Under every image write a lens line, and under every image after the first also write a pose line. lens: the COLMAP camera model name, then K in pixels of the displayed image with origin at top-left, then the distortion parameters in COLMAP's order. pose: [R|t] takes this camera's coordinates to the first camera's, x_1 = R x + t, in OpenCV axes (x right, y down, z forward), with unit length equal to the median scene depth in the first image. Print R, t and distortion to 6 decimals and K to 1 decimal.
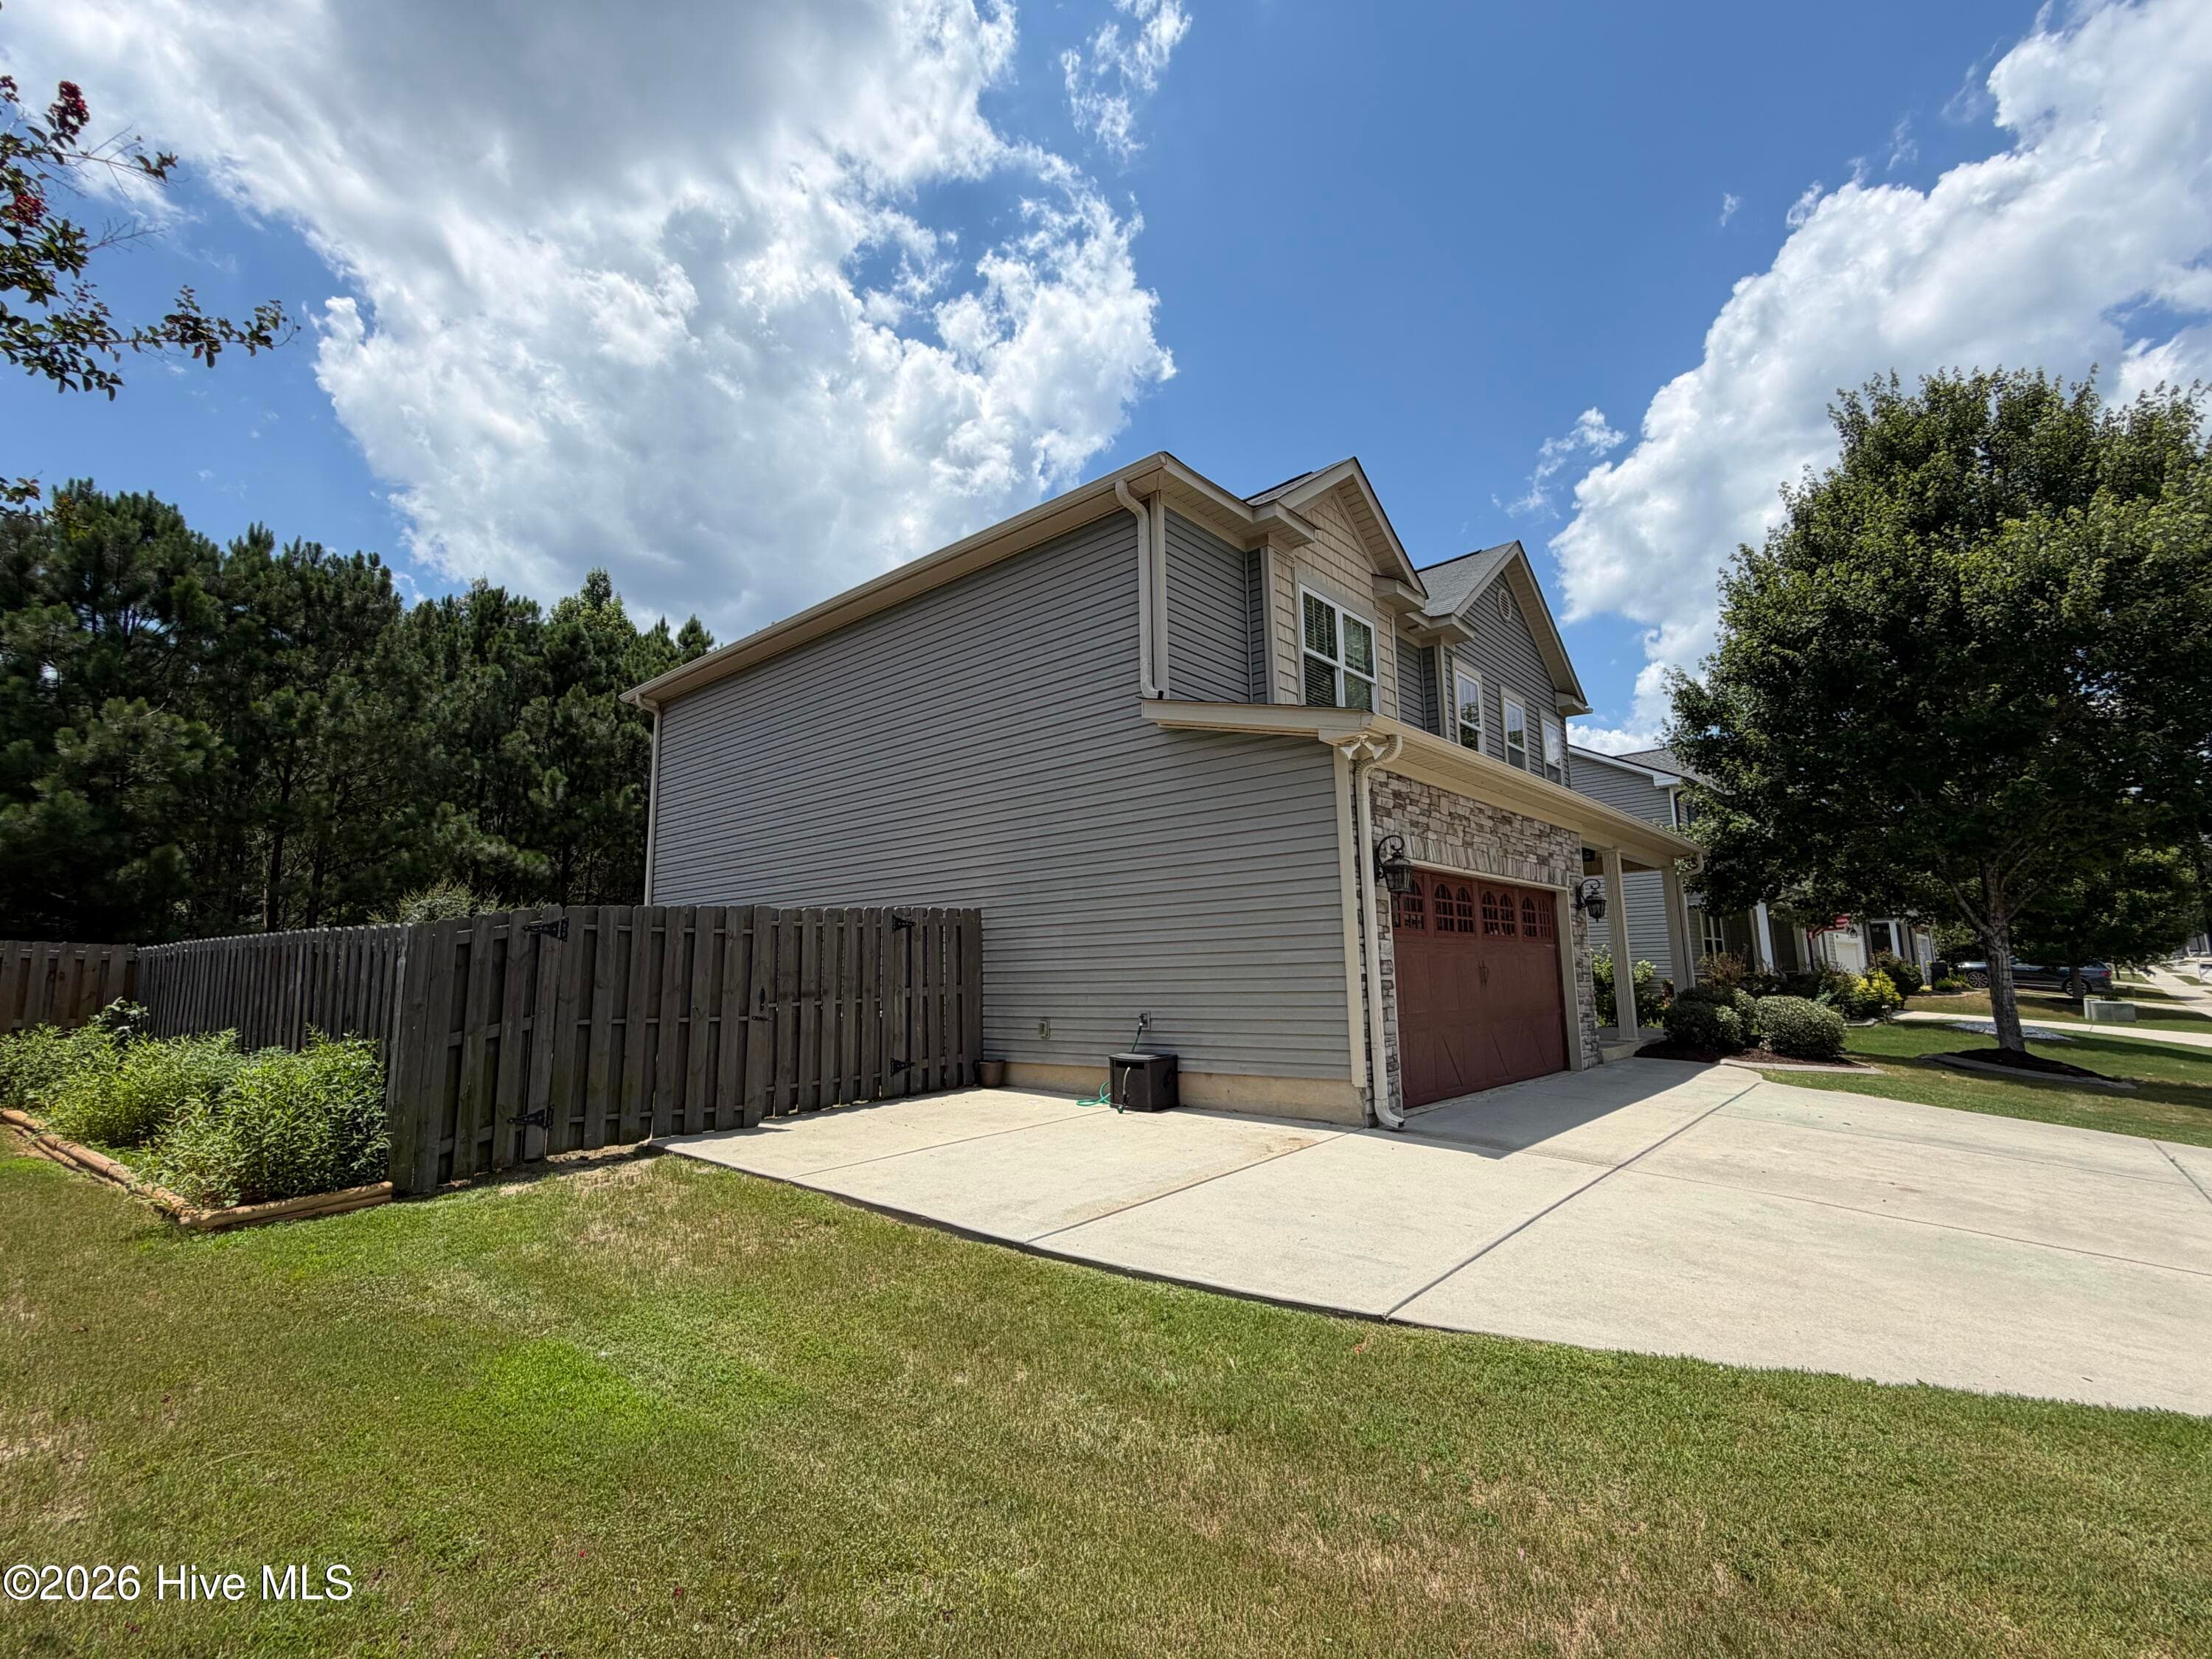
lens RADIAL K [[978.6, 0, 1103.5], [0, 978.6, 825.2], [0, 0, 1]] dist [0.002371, 0.000540]
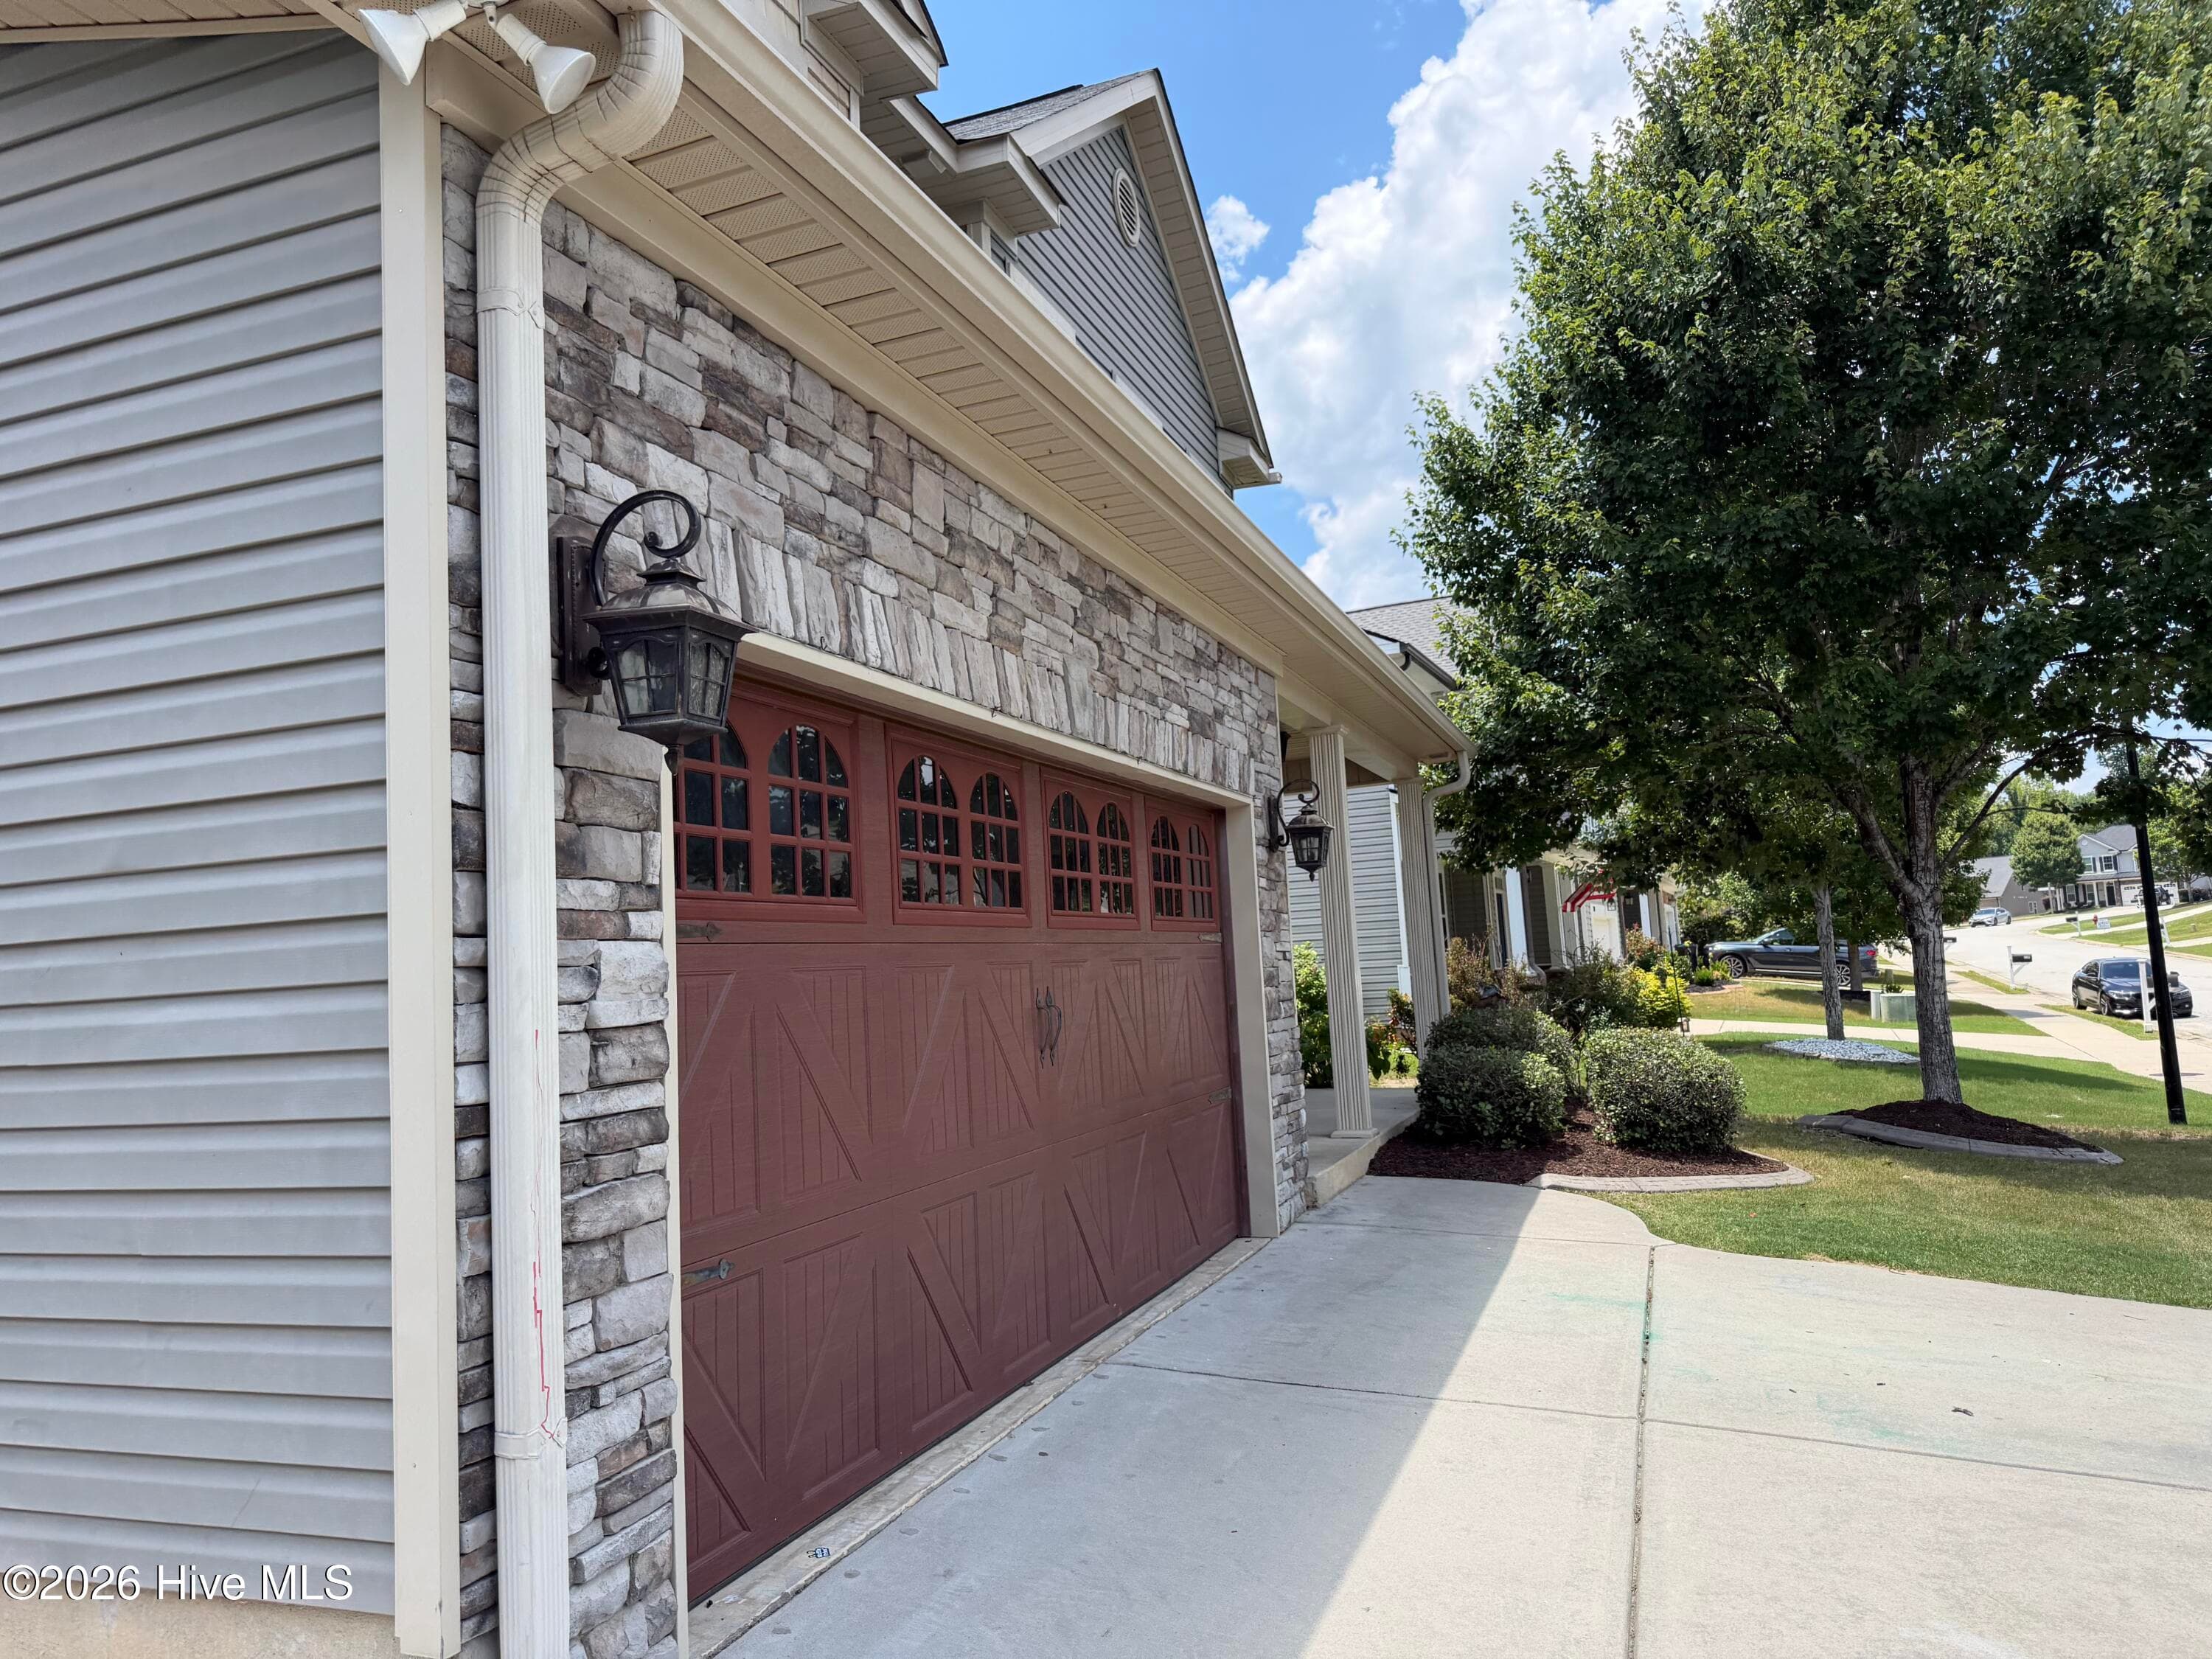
lens RADIAL K [[1574.9, 0, 1105.6], [0, 1574.9, 831.8], [0, 0, 1]] dist [0.113601, -0.007080]
pose [[0.929707, -0.000097, 0.368299, 0.156157], [-0.019645, 0.998563, 0.049853, 0.042714], [-0.367775, -0.053584, 0.928370, 0.368978]]
